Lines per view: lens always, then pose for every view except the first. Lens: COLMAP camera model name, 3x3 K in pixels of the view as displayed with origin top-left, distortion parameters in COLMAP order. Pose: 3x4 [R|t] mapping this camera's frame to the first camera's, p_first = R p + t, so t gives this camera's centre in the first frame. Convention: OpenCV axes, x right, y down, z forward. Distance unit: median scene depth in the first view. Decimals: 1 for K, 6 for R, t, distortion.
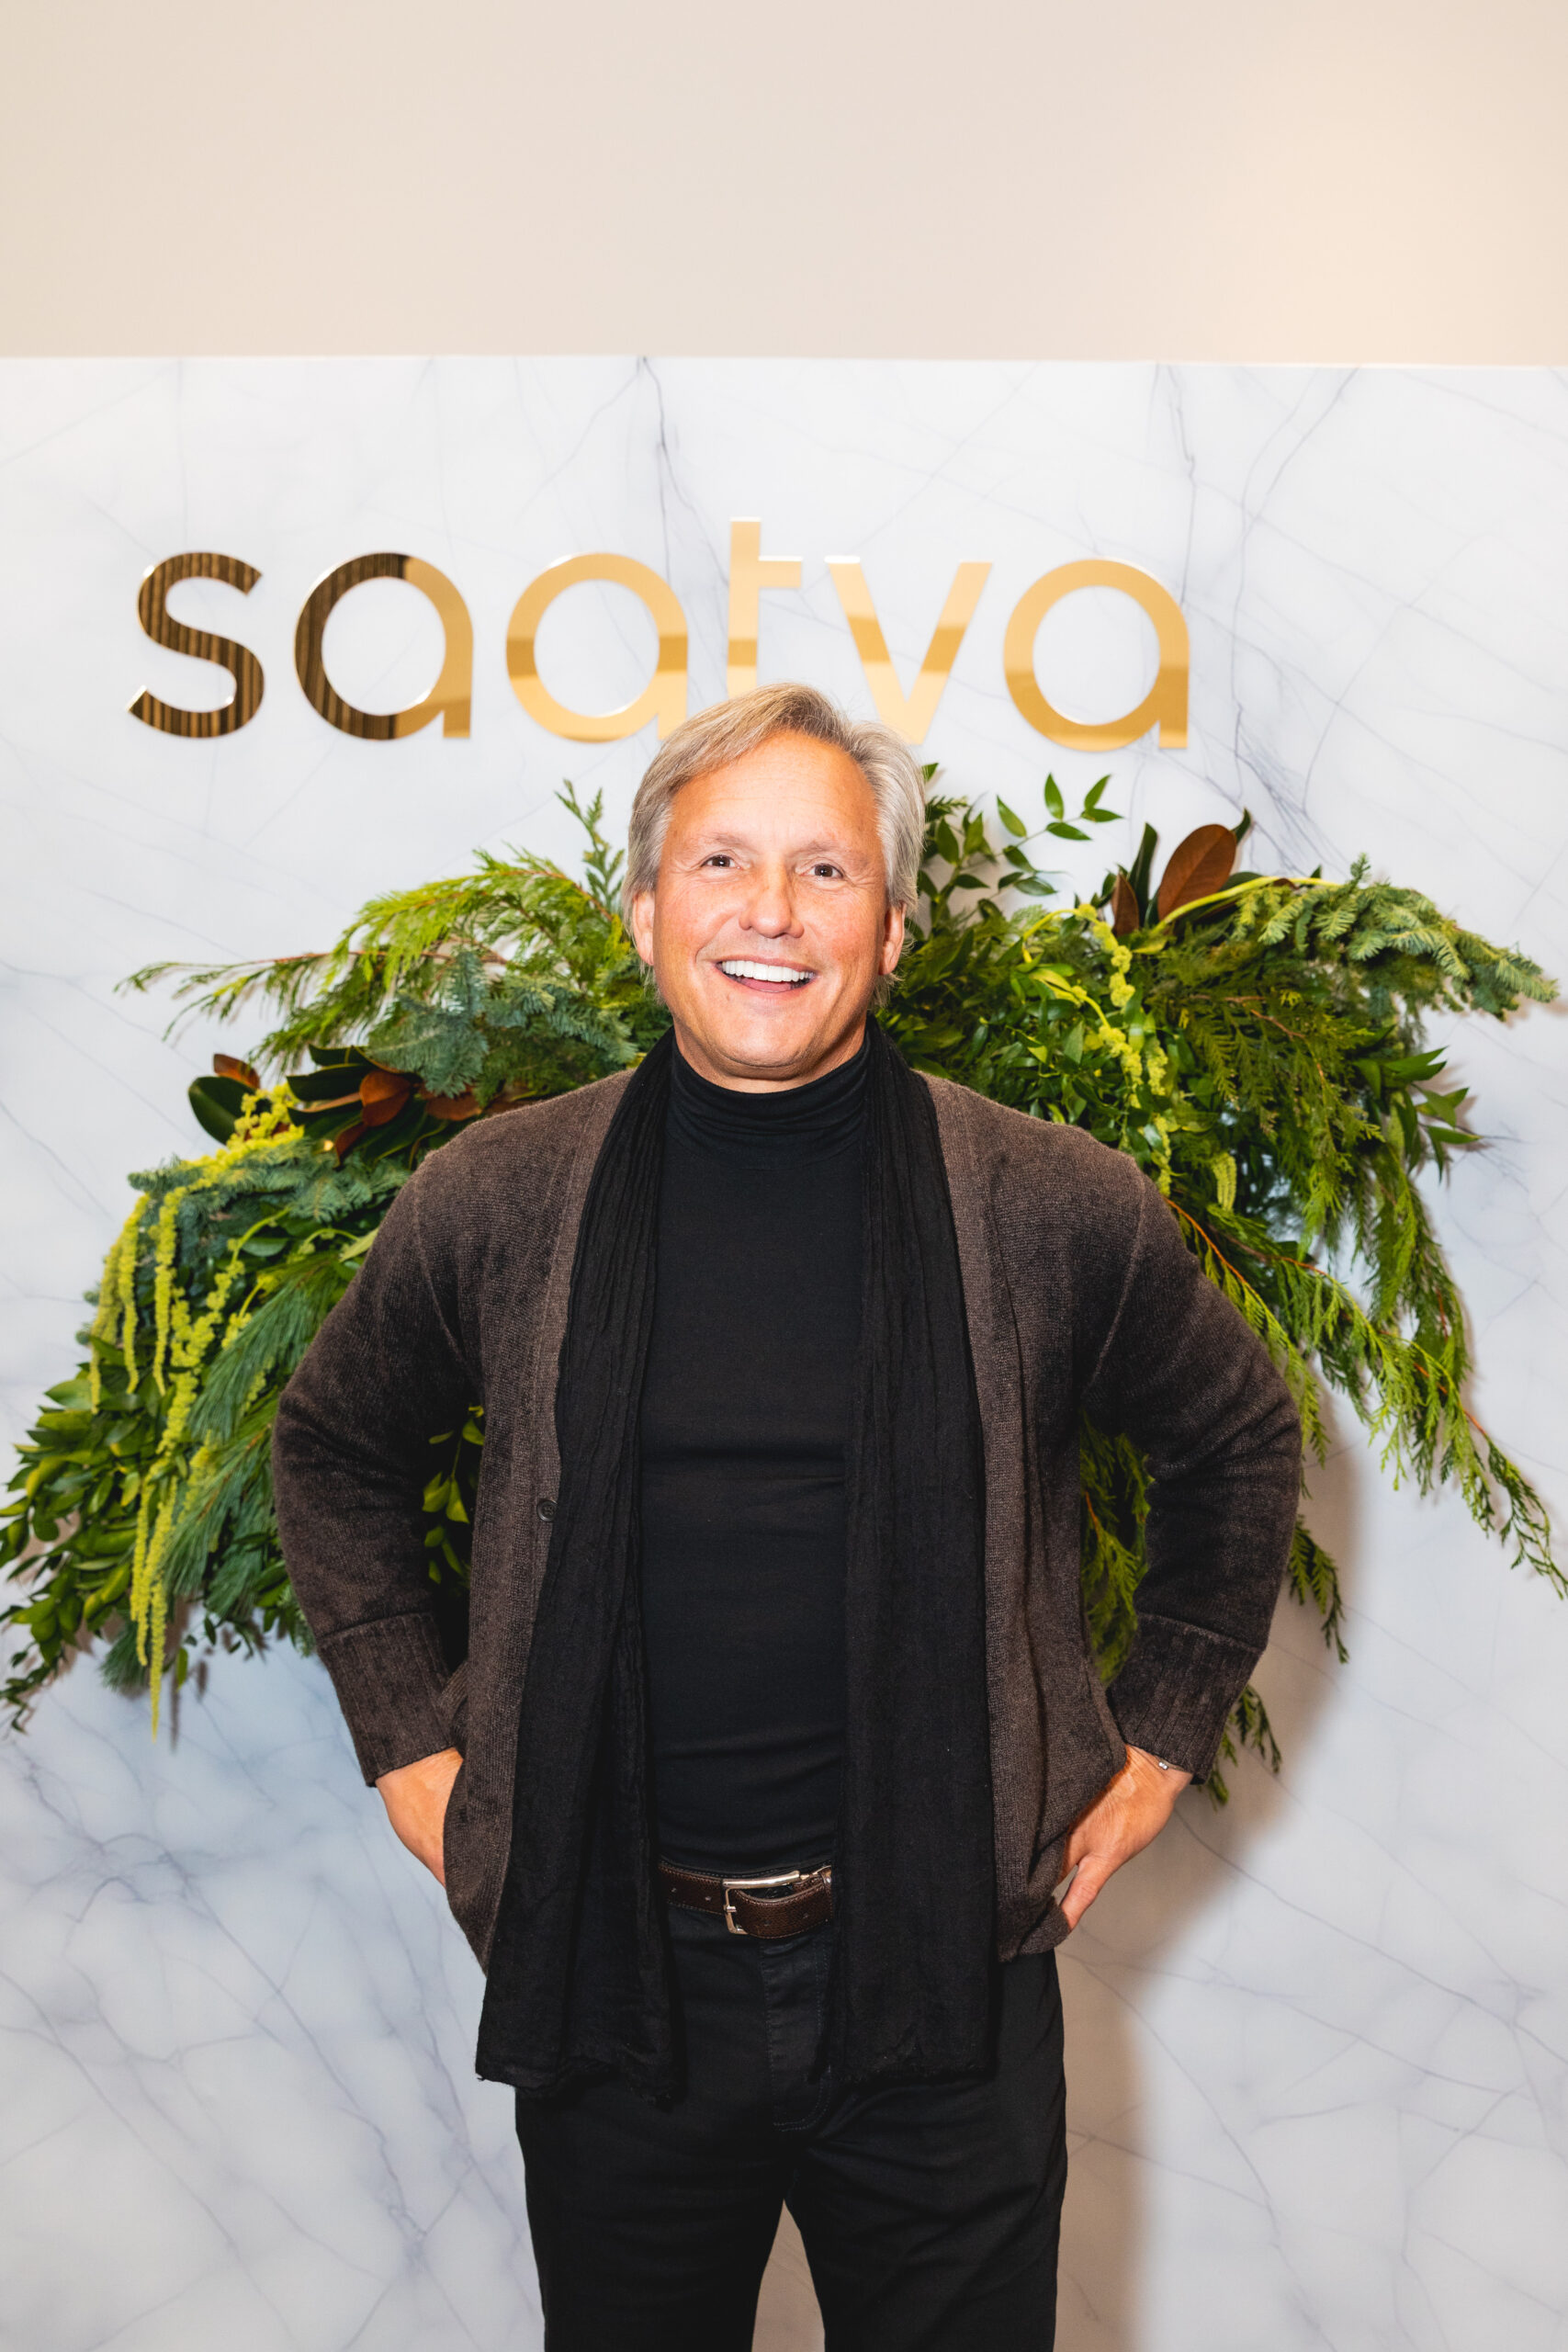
lens RADIAL K [[2282.2, 0, 783.7], [0, 2282.2, 1237.1], [0, 0, 1]] dist [0.002574, 0.002396]
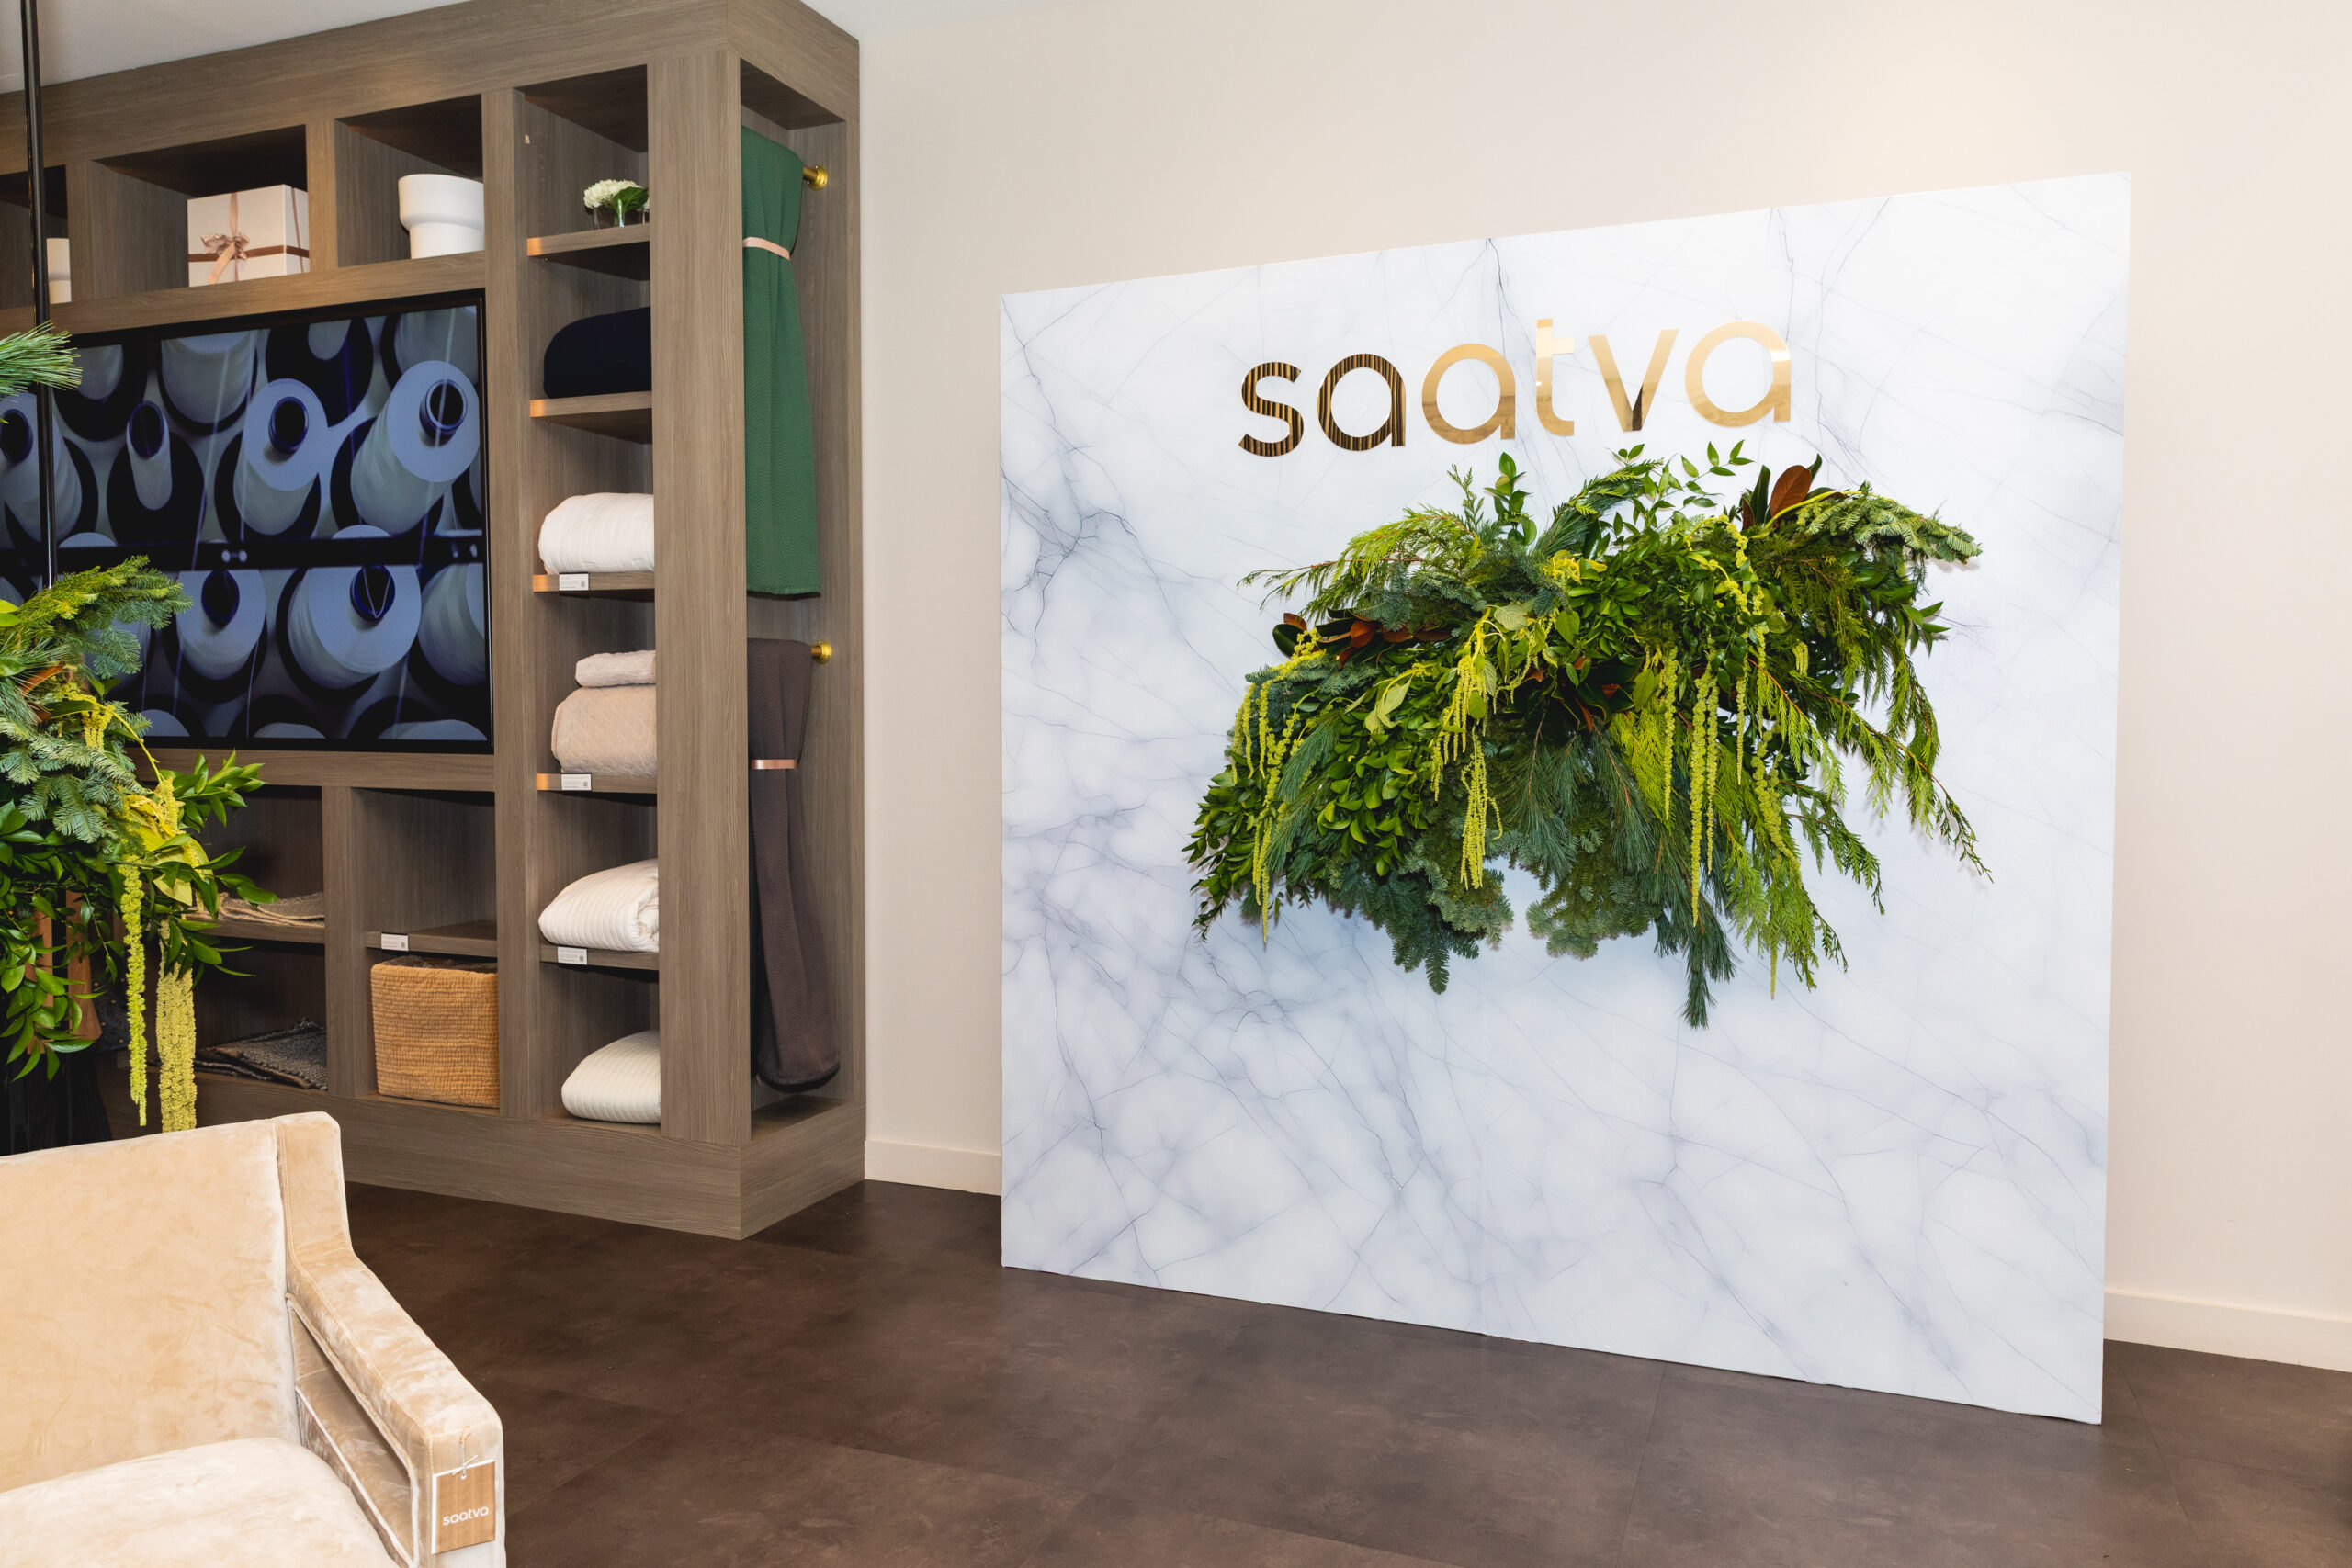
lens RADIAL K [[1606.8, 0, 1203.1], [0, 1606.8, 774.3], [0, 0, 1]] dist [0.009405, -0.001226]
pose [[0.950165, -0.015974, -0.311339, 0.130344], [0.033454, 0.998144, 0.050884, -0.011838], [0.309948, -0.058763, 0.948936, -0.407174]]
